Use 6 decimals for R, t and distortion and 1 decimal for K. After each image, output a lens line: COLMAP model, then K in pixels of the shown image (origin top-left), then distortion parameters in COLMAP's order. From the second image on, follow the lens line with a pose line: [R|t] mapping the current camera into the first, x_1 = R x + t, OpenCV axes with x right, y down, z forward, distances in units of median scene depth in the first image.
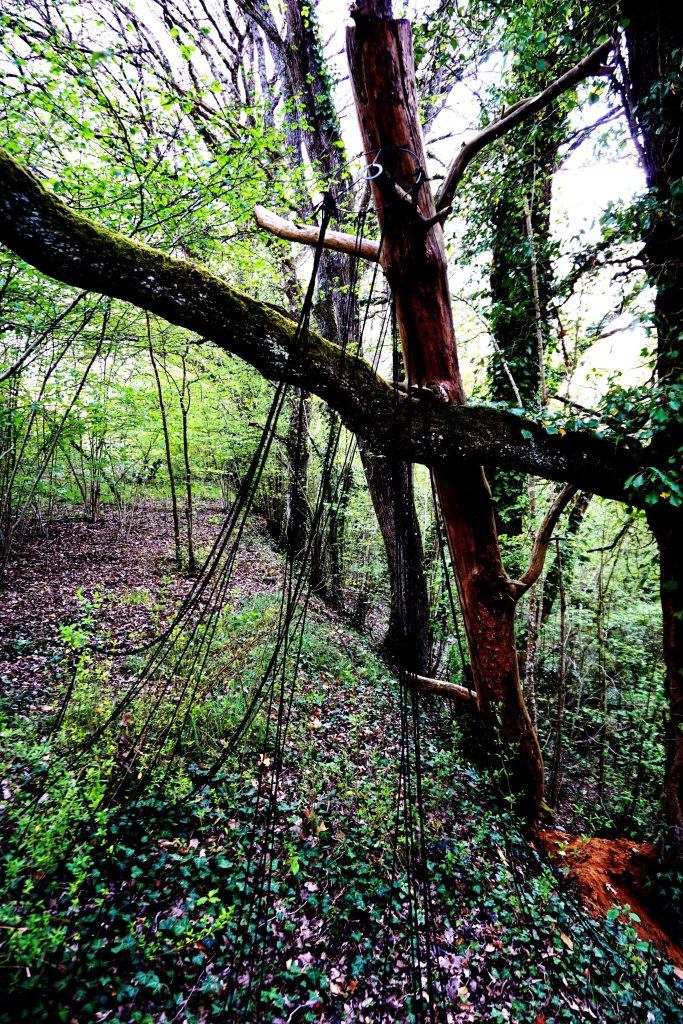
lens RADIAL K [[713.8, 0, 345.2], [0, 713.8, 510.5], [0, 0, 1]] dist [-0.026305, 0.003836]
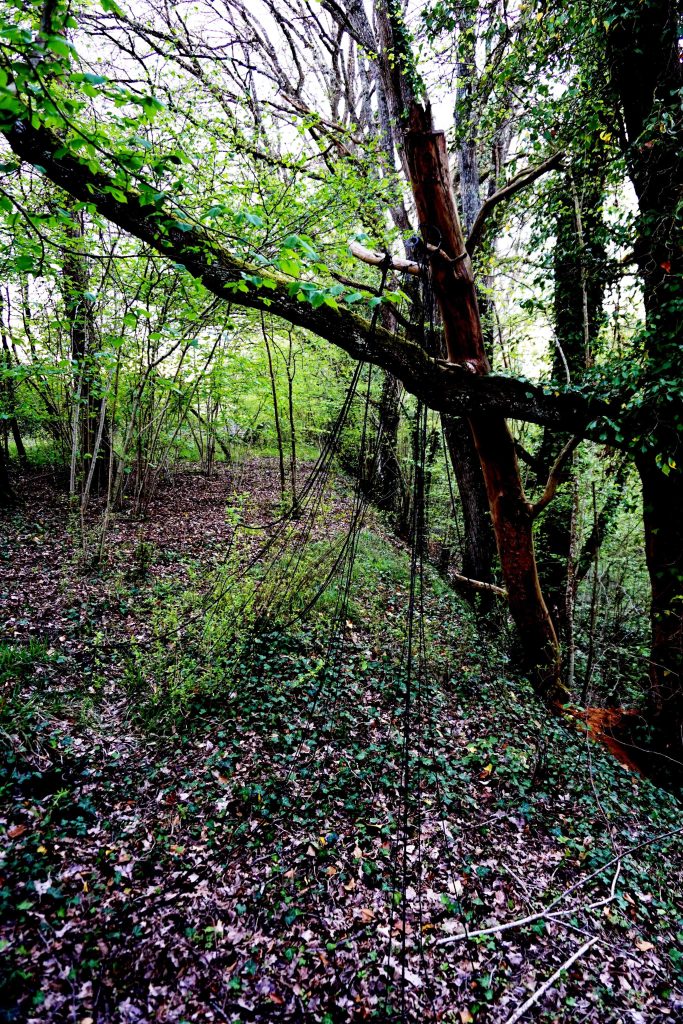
lens RADIAL K [[709.1, 0, 341.7], [0, 709.1, 510.0], [0, 0, 1]] dist [-0.045059, 0.051462]
pose [[0.990203, 0.023081, -0.137714, 0.036496], [-0.016635, 0.998720, 0.047773, 0.030346], [0.138641, -0.045015, 0.989319, -0.230793]]
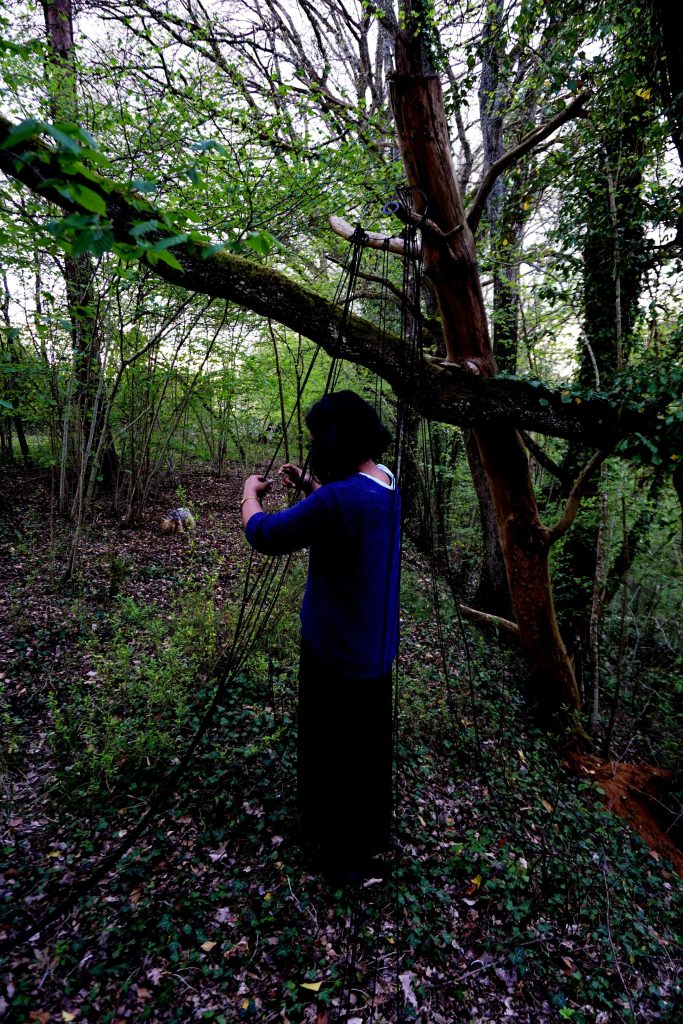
lens RADIAL K [[709.9, 0, 336.5], [0, 709.9, 511.1], [0, 0, 1]] dist [-0.041823, 0.044643]
pose [[0.982276, 0.039550, -0.183220, 0.062878], [-0.030164, 0.998100, 0.053733, 0.010784], [0.184997, -0.047254, 0.981602, -0.115751]]
